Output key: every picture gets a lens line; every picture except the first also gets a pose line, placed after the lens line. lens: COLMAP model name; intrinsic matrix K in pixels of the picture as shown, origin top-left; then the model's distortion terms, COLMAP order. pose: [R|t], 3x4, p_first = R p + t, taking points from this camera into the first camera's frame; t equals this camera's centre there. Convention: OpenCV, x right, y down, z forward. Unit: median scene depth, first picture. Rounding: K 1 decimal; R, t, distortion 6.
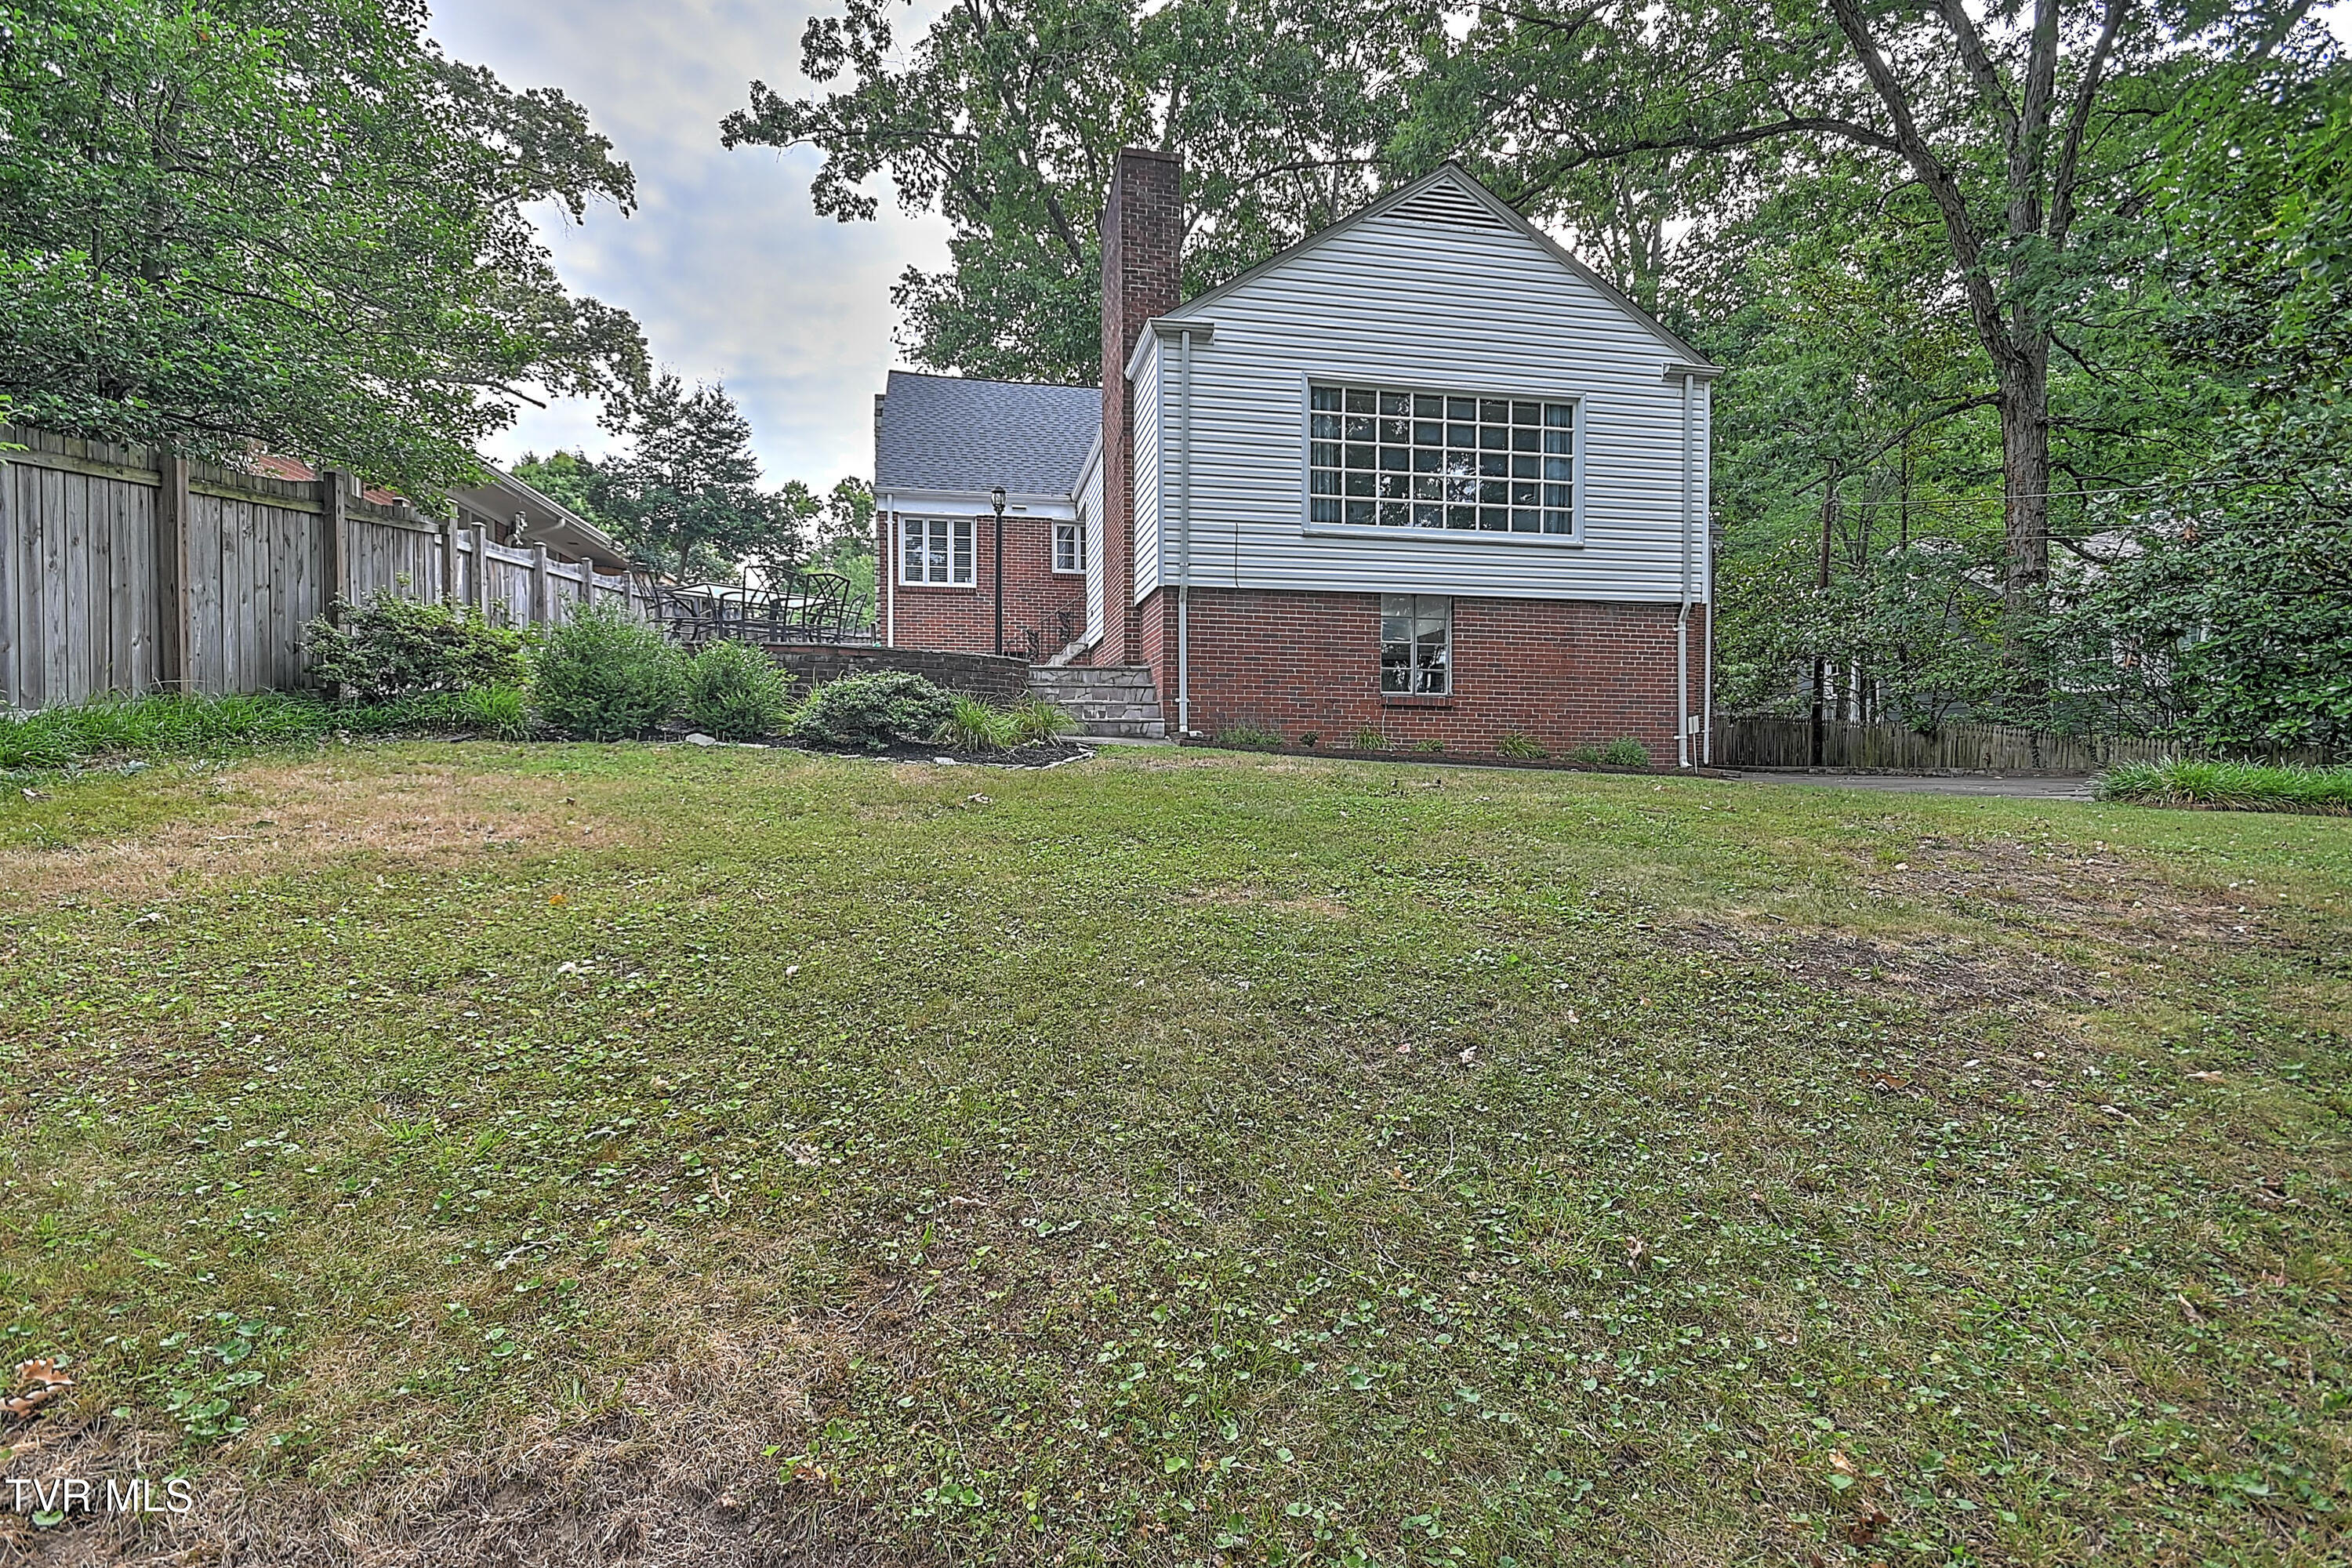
lens RADIAL K [[1034.5, 0, 1163.2], [0, 1034.5, 777.8], [0, 0, 1]] dist [0.019478, -0.007822]
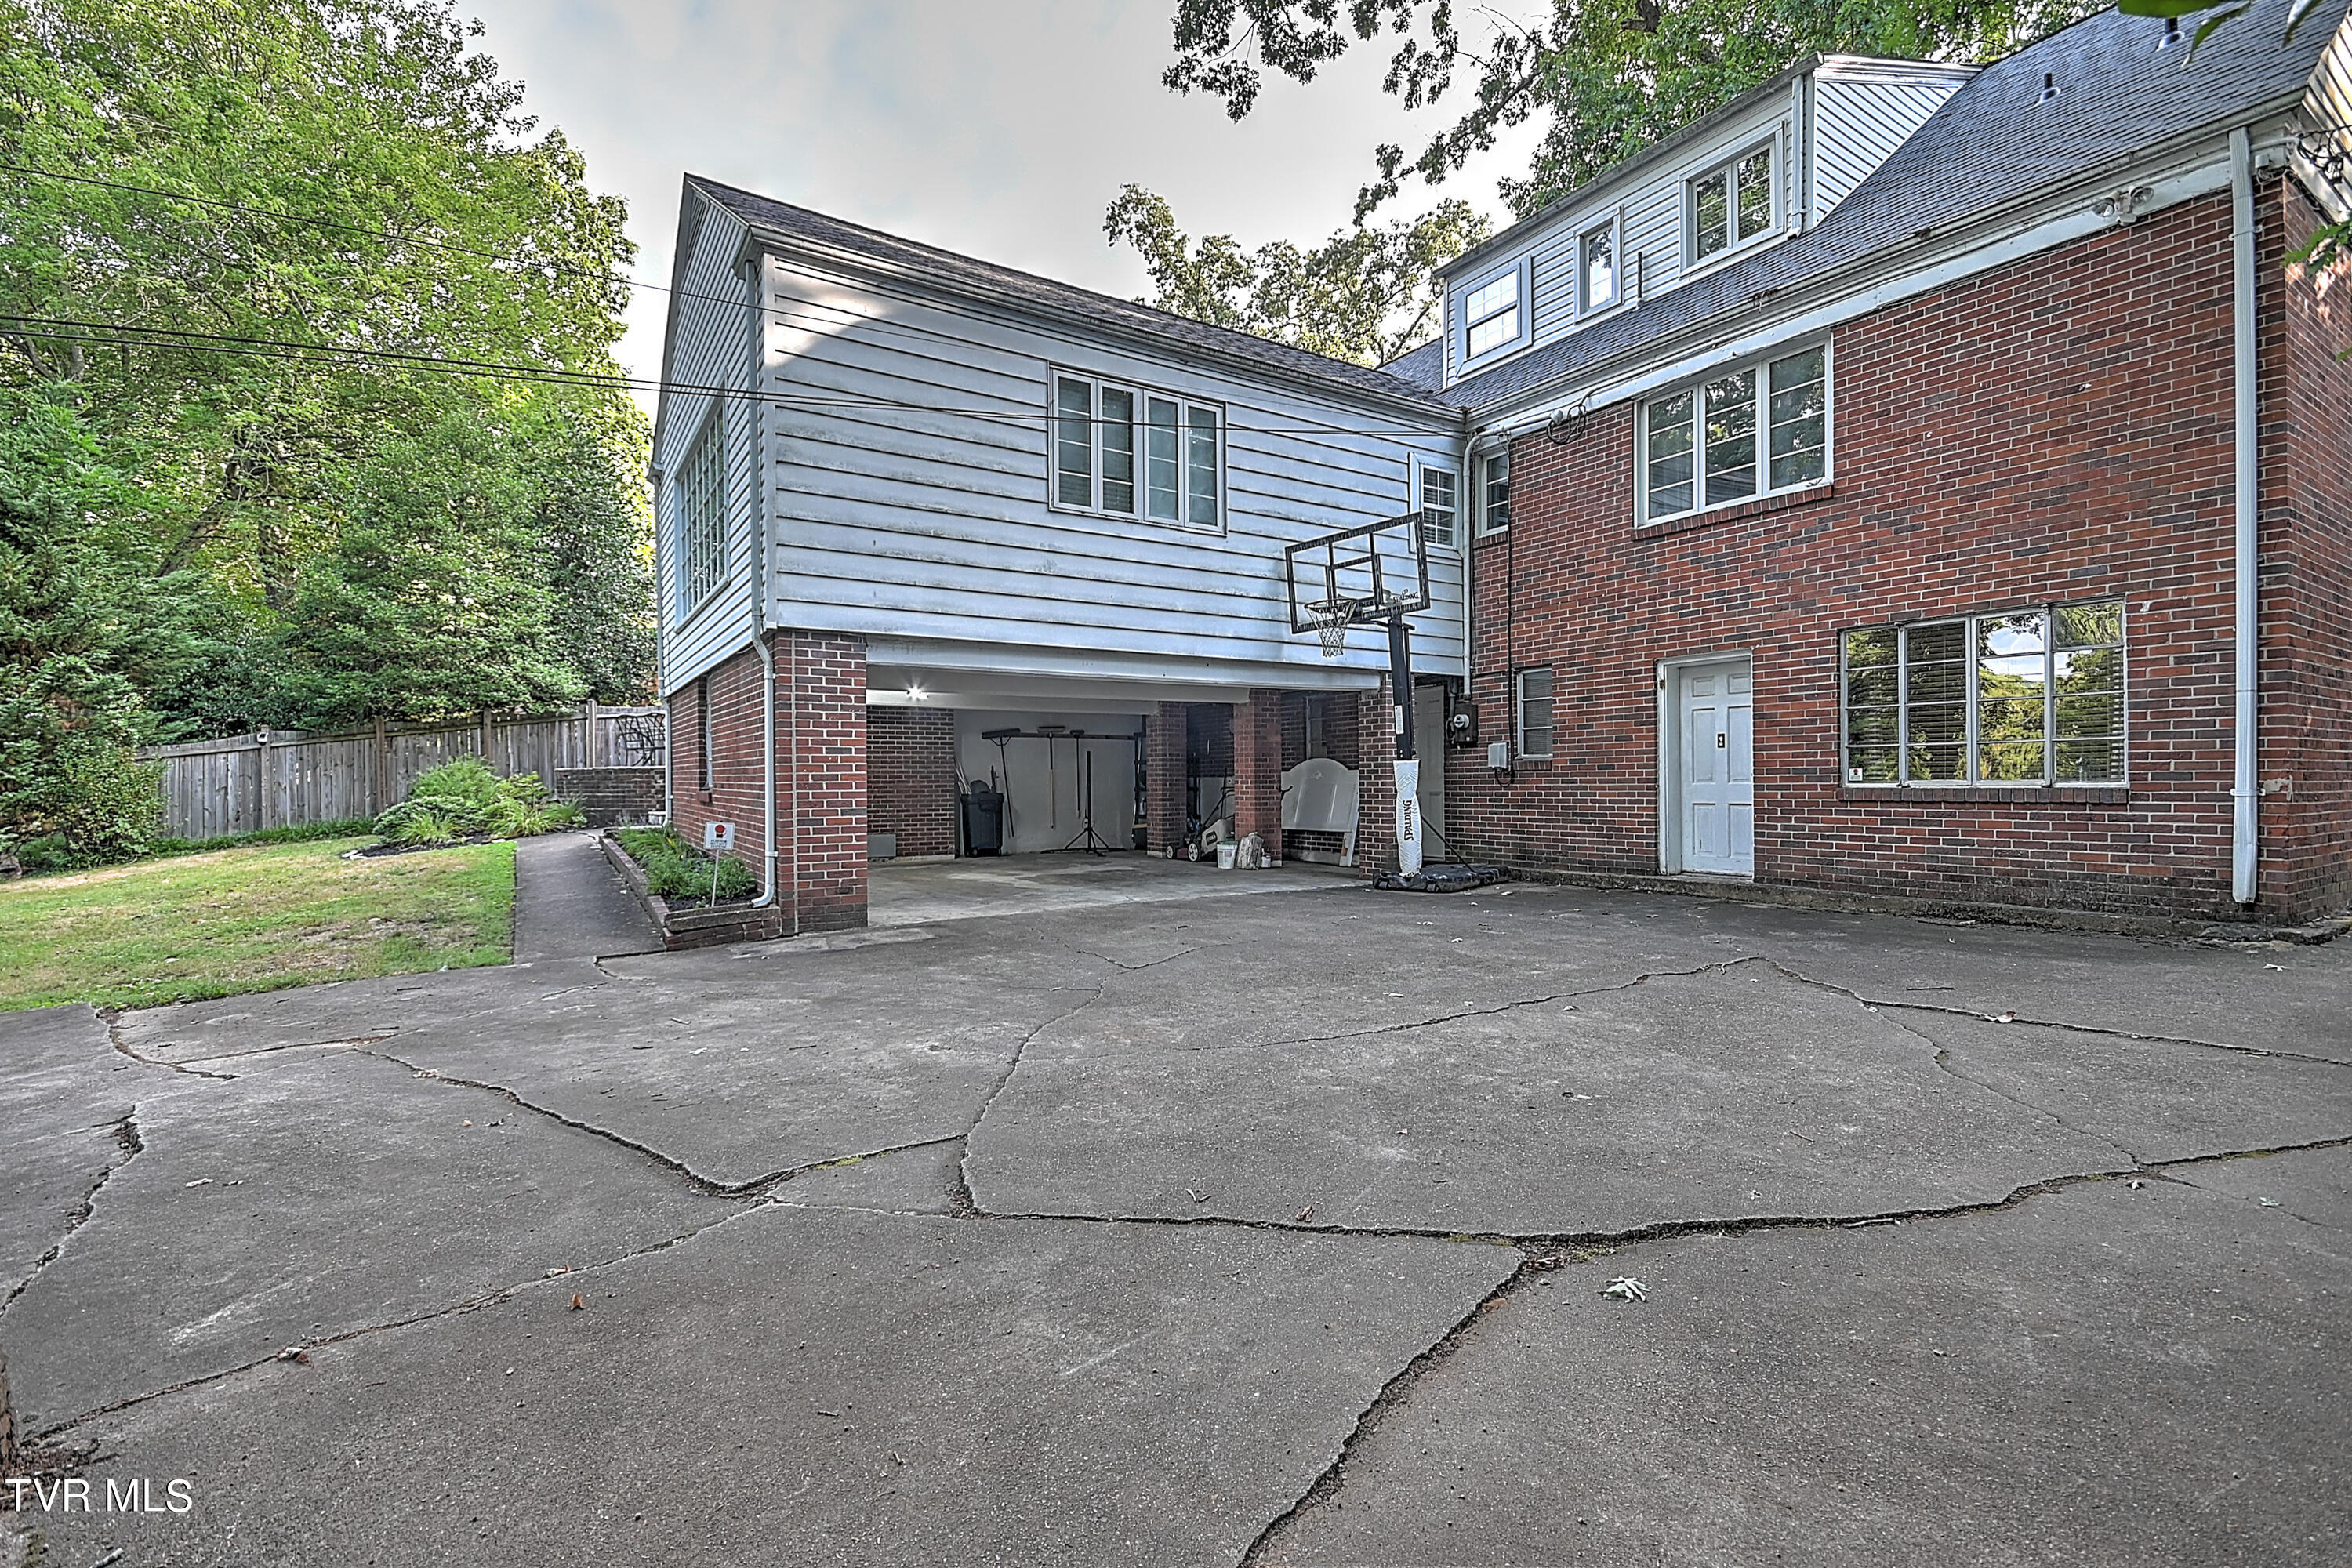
lens RADIAL K [[1034.5, 0, 1156.4], [0, 1034.5, 785.4], [0, 0, 1]] dist [0.019478, -0.007822]
pose [[0.338020, 0.002380, -0.941136, 1.162817], [0.002910, 0.999989, 0.003574, -0.081110], [0.941134, -0.003947, 0.338010, 1.016227]]
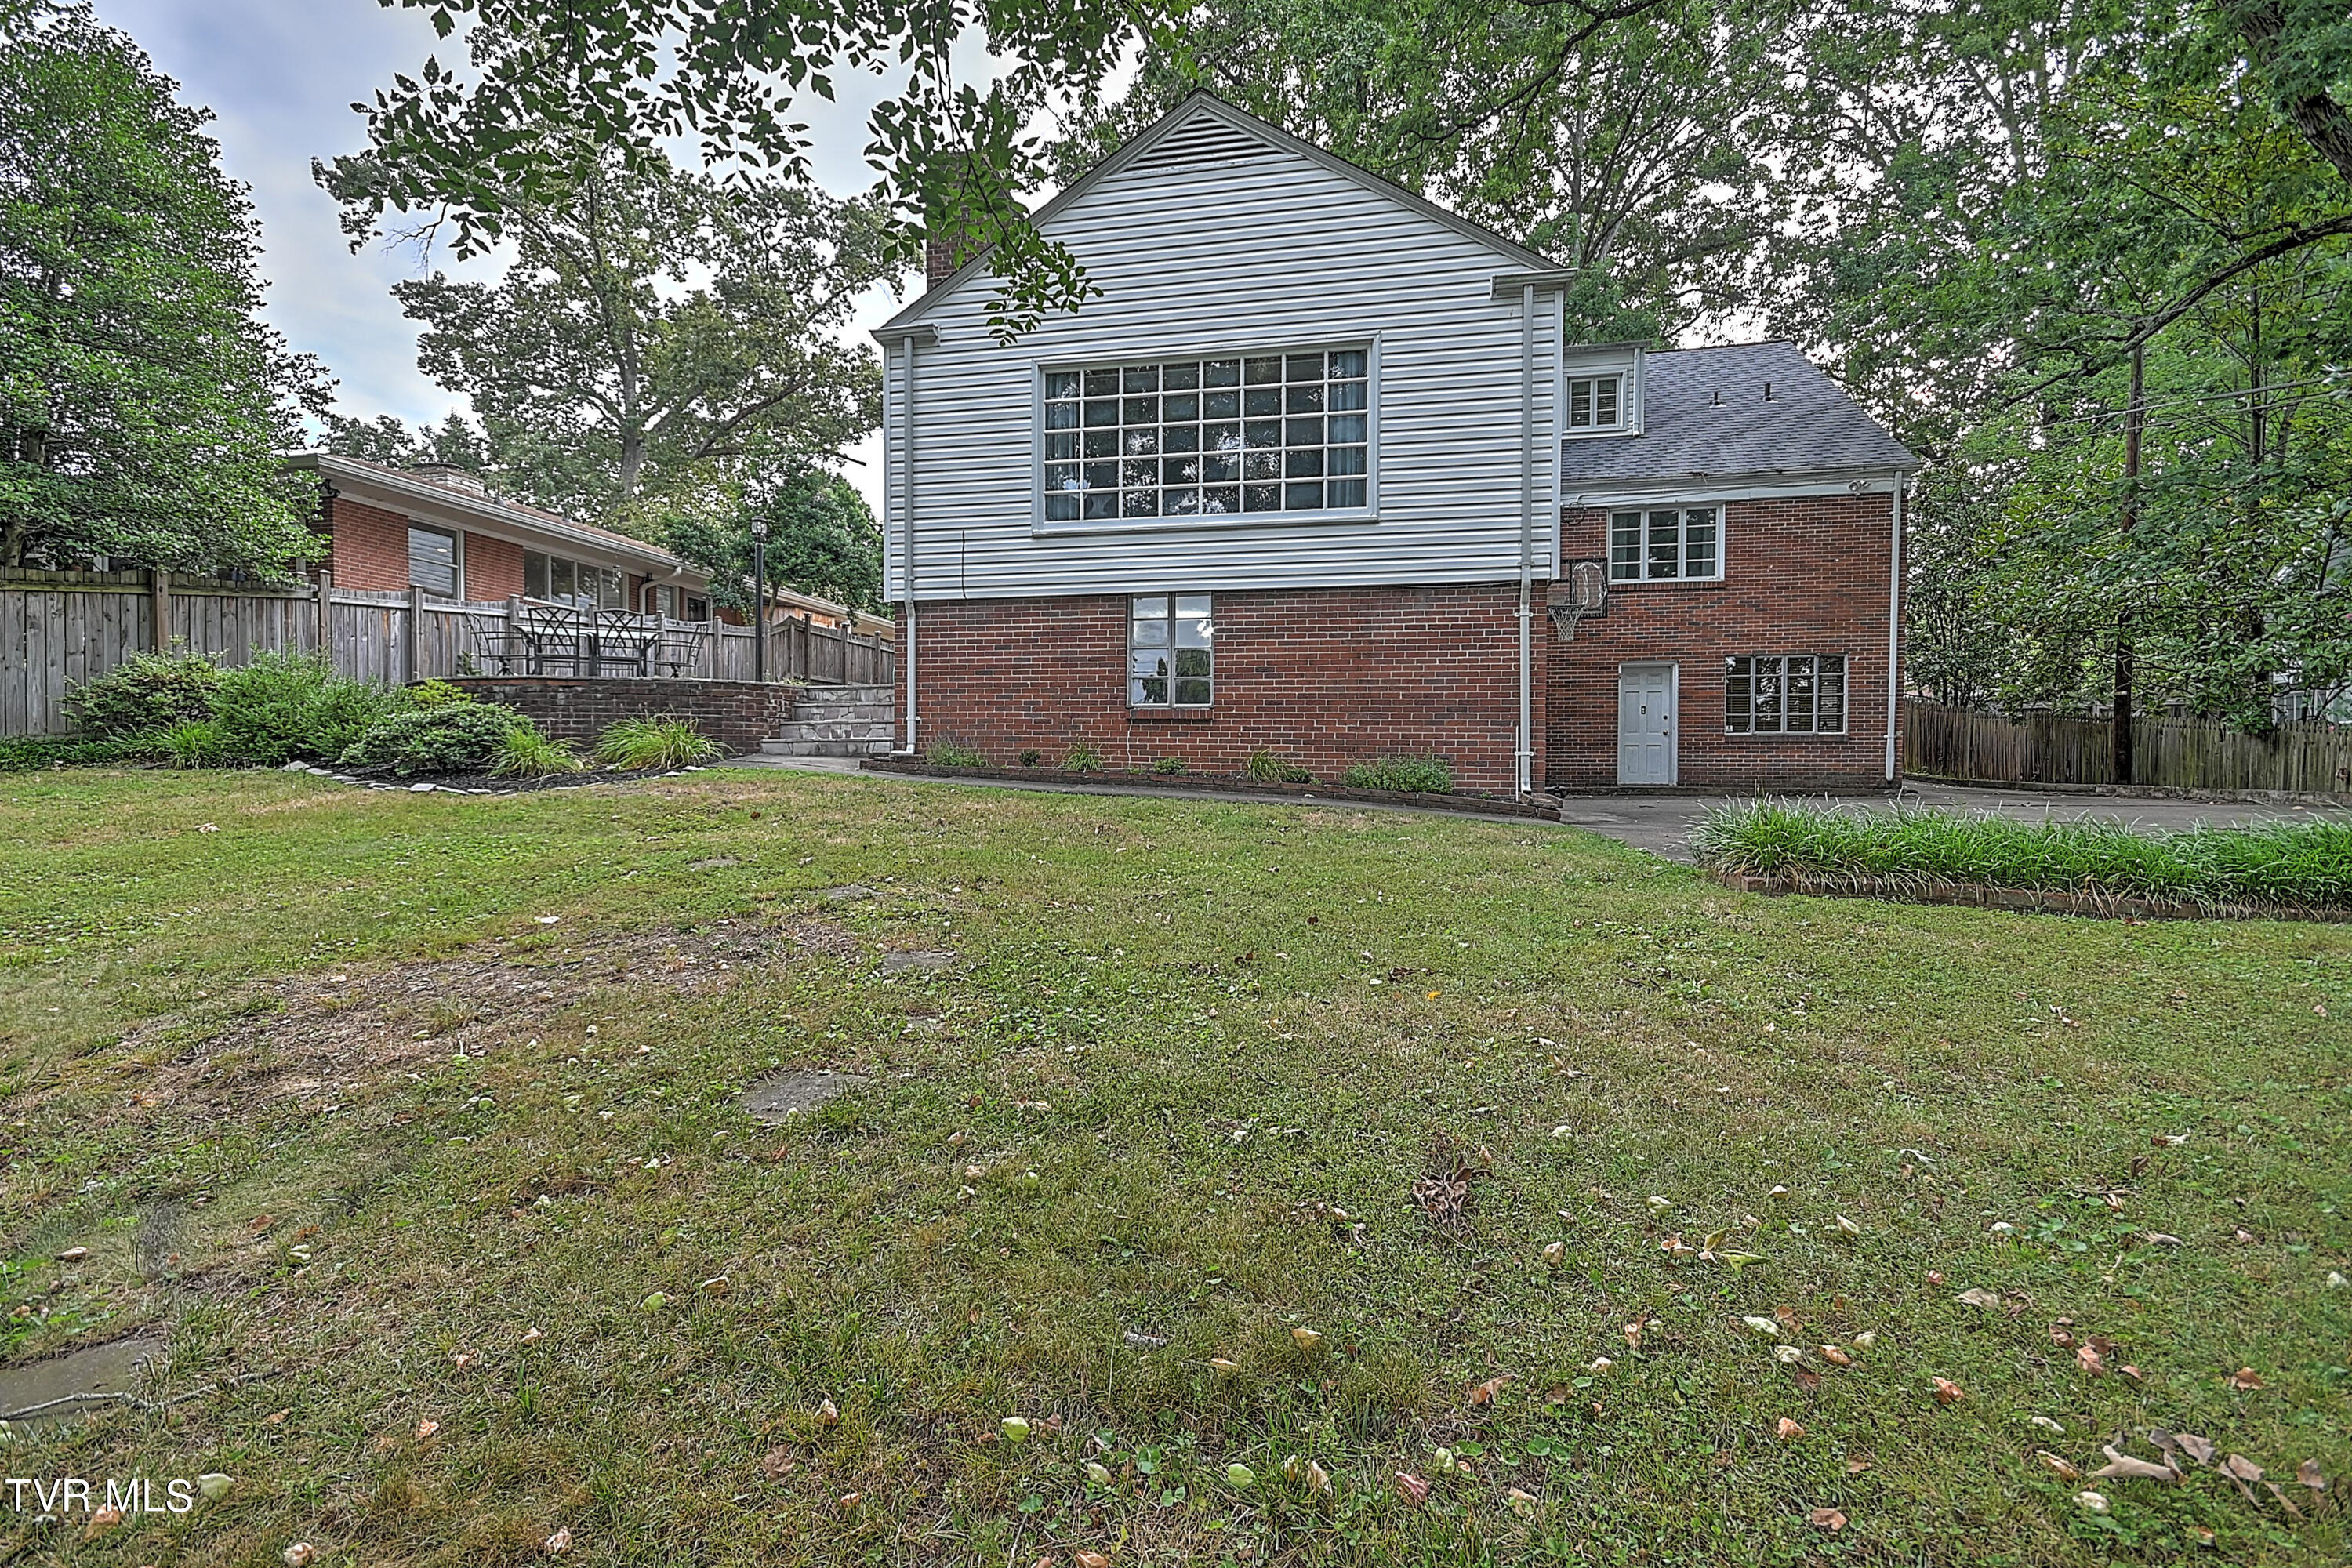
lens RADIAL K [[1034.5, 0, 1169.5], [0, 1034.5, 785.9], [0, 0, 1]] dist [0.019478, -0.007822]
pose [[0.919694, 0.009856, -0.392511, 0.563016], [-0.007215, 0.999940, 0.008203, -0.018877], [0.392569, -0.004712, 0.919711, 0.181051]]
